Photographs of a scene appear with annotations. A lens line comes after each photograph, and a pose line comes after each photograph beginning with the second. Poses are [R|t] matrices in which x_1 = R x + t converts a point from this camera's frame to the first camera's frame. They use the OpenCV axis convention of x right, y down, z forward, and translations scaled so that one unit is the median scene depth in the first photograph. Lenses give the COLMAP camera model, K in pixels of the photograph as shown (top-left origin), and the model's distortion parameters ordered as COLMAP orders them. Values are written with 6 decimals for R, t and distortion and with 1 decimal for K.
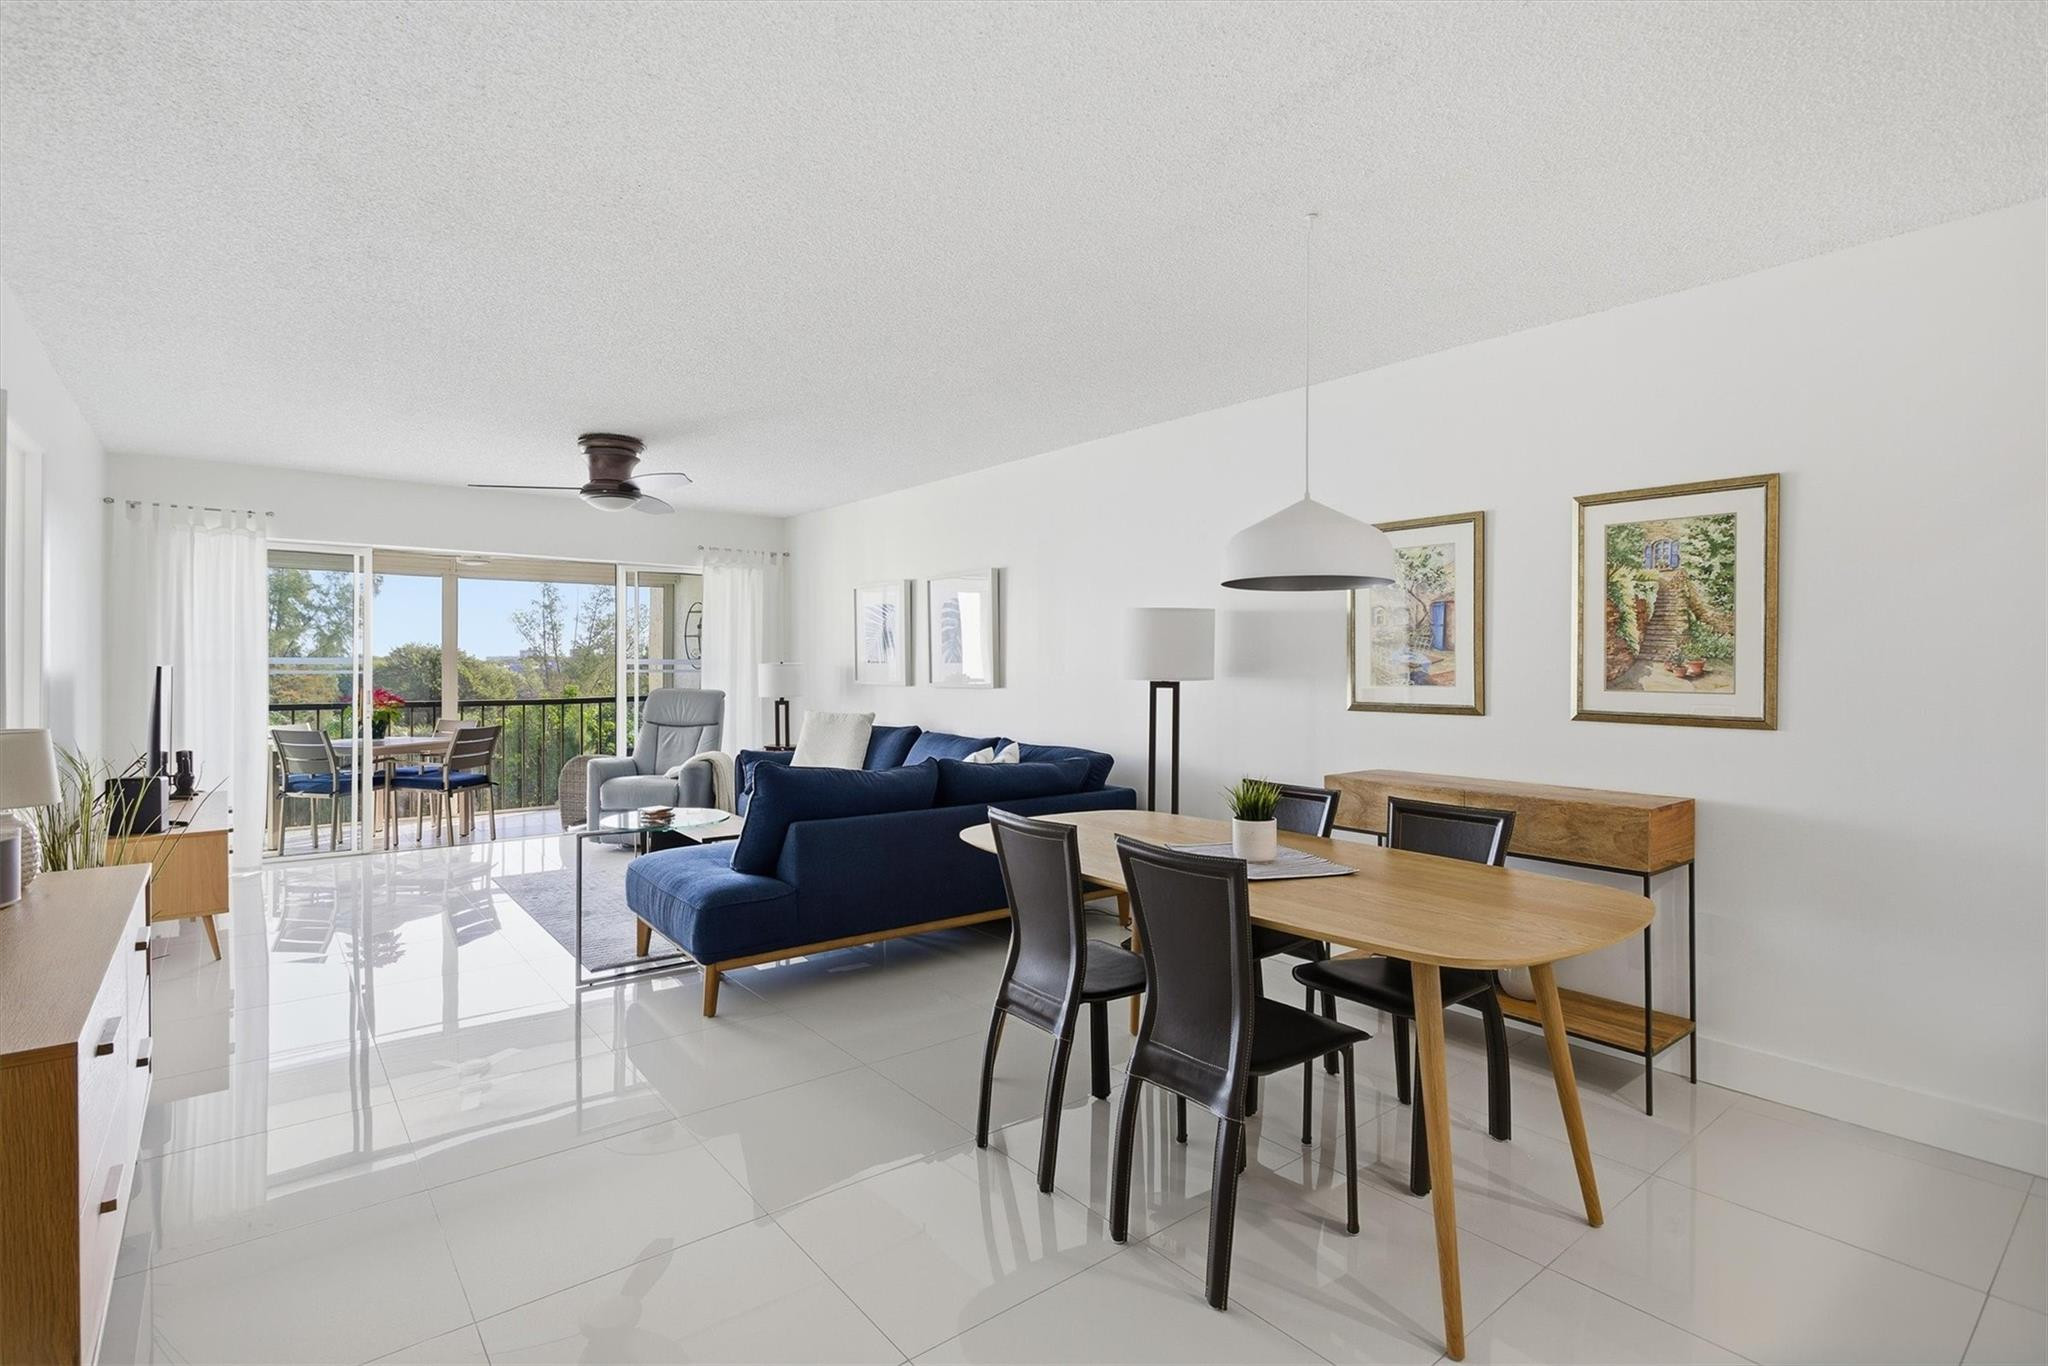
lens RADIAL K [[973.6, 0, 1013.5], [0, 973.6, 675.7], [0, 0, 1]] dist [-0.011729, 0.002878]
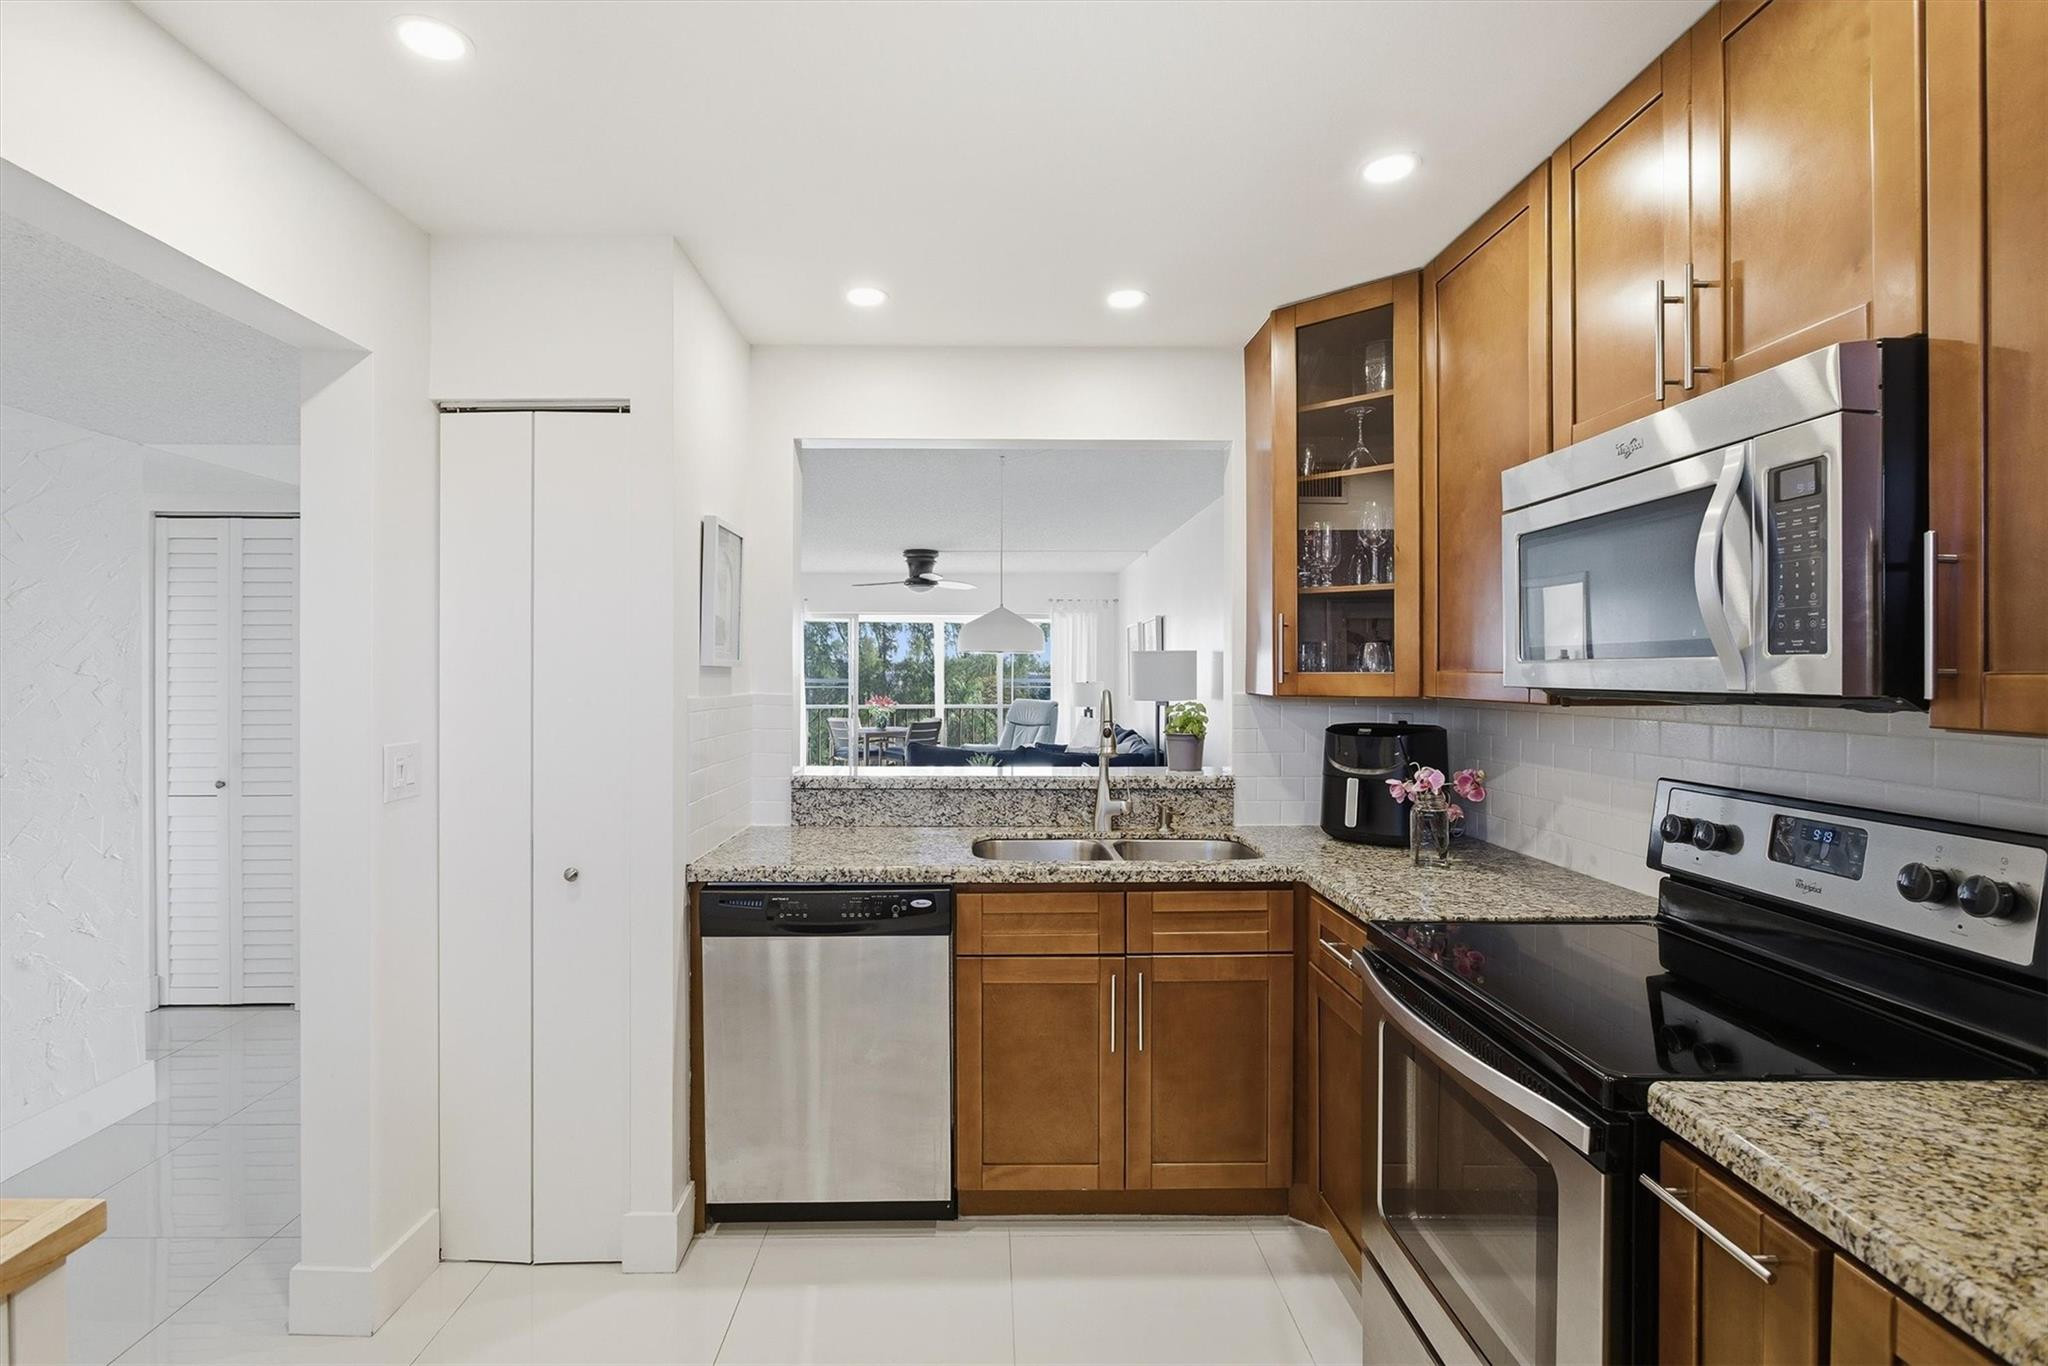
lens RADIAL K [[994.4, 0, 1005.7], [0, 994.4, 682.0], [0, 0, 1]] dist [-0.004546, -0.003825]
pose [[0.791269, 0.002753, -0.611462, 0.546562], [-0.003168, 0.999995, 0.000402, -0.013850], [0.611460, 0.001619, 0.791273, -0.192093]]
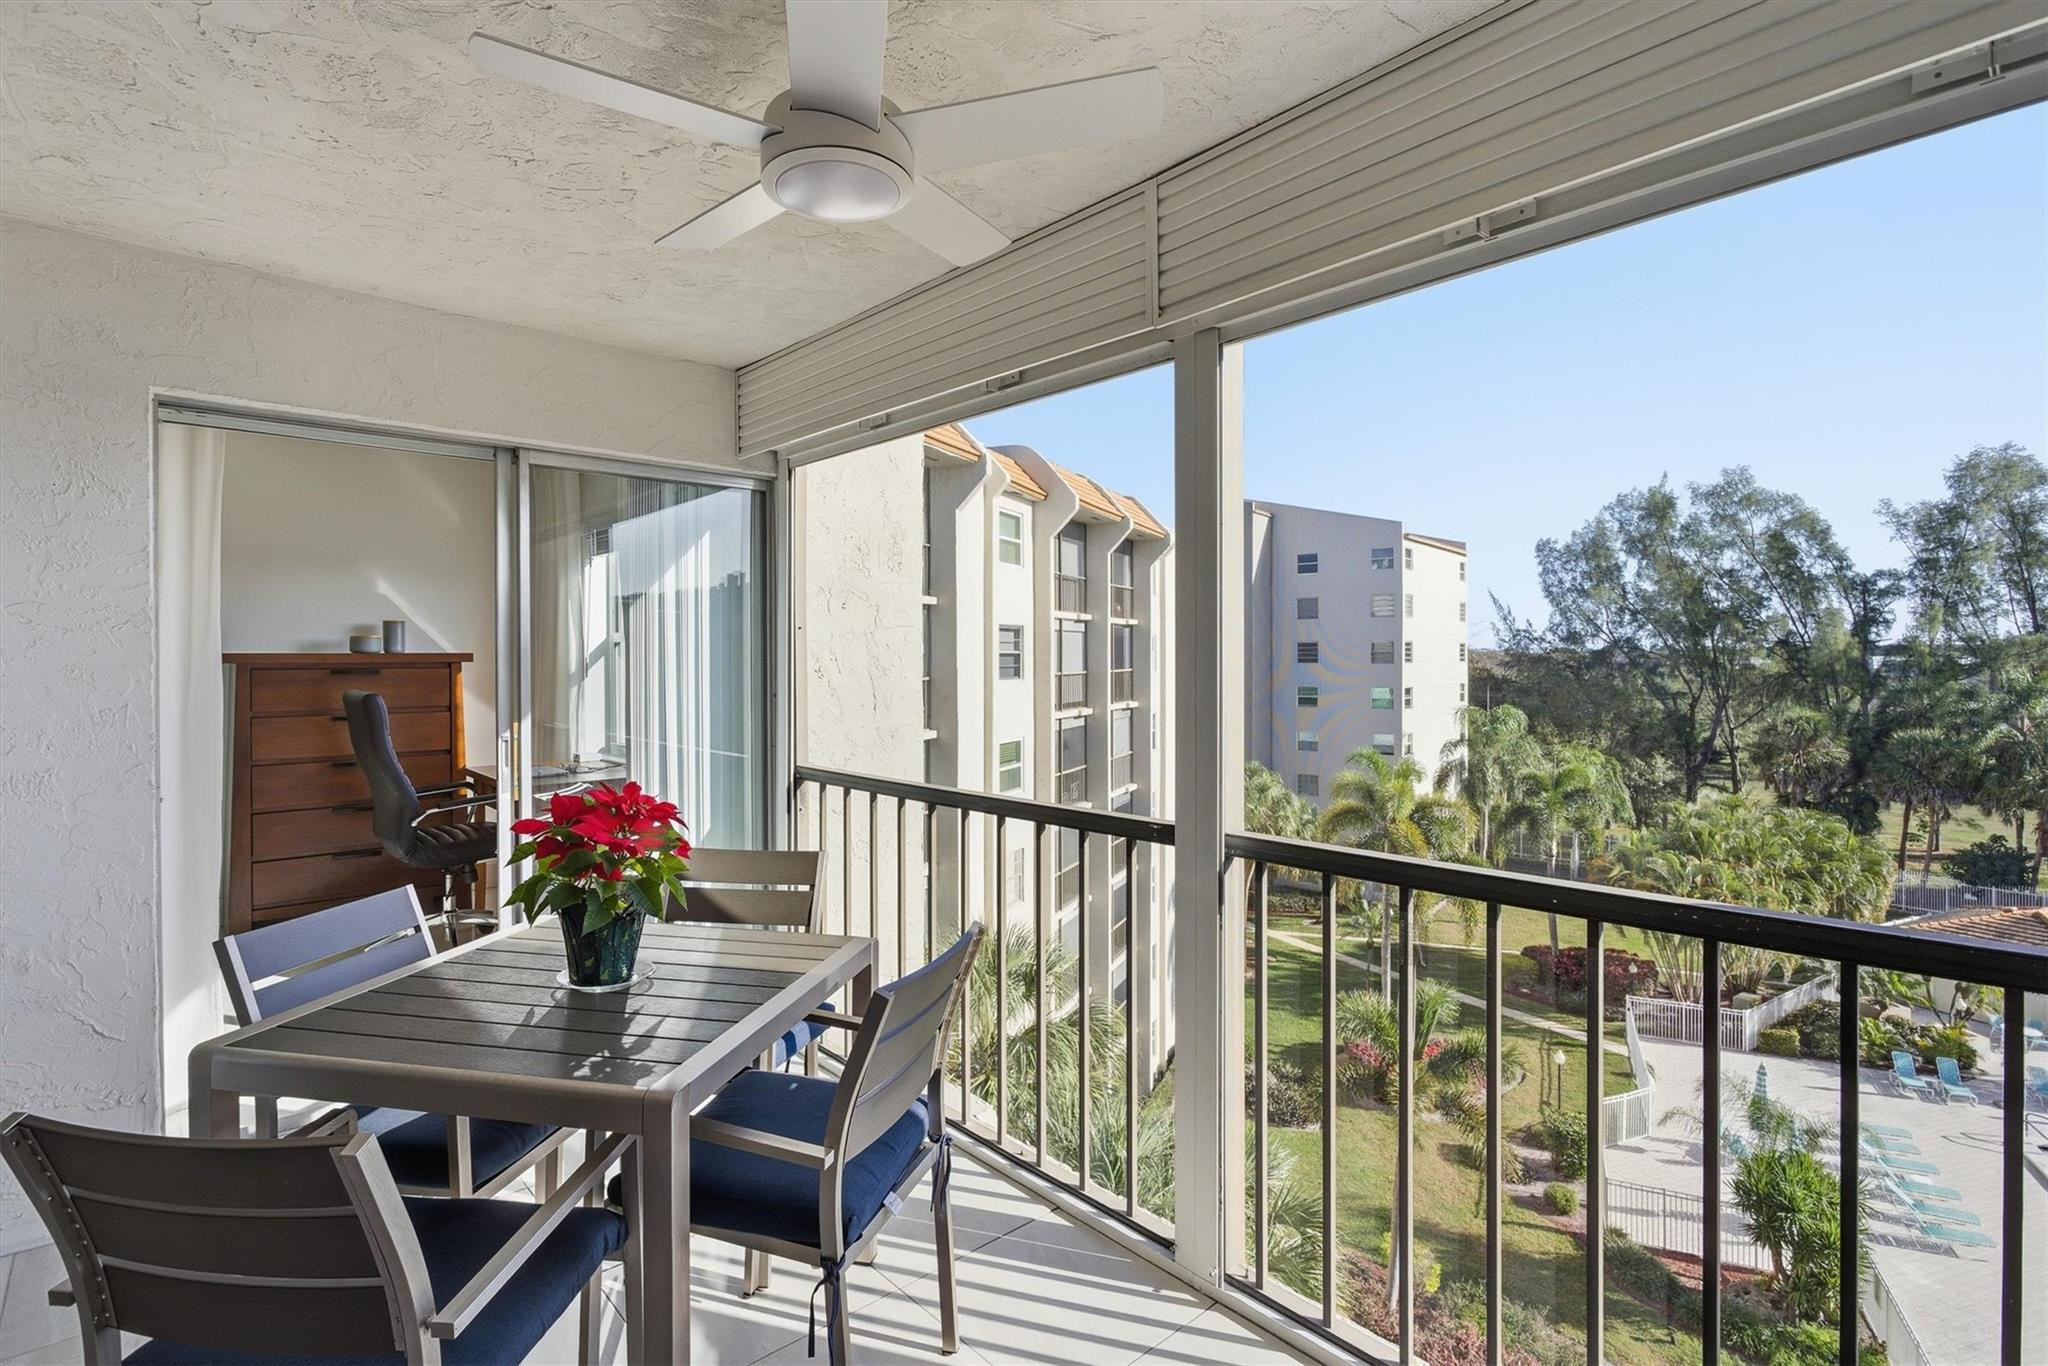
lens RADIAL K [[973.6, 0, 1009.7], [0, 973.6, 657.6], [0, 0, 1]] dist [-0.011729, 0.002878]
pose [[0.048658, -0.006880, -0.998792, -0.390705], [-0.006933, 0.999950, -0.007226, -0.018959], [0.998791, 0.007276, 0.048608, 1.069653]]
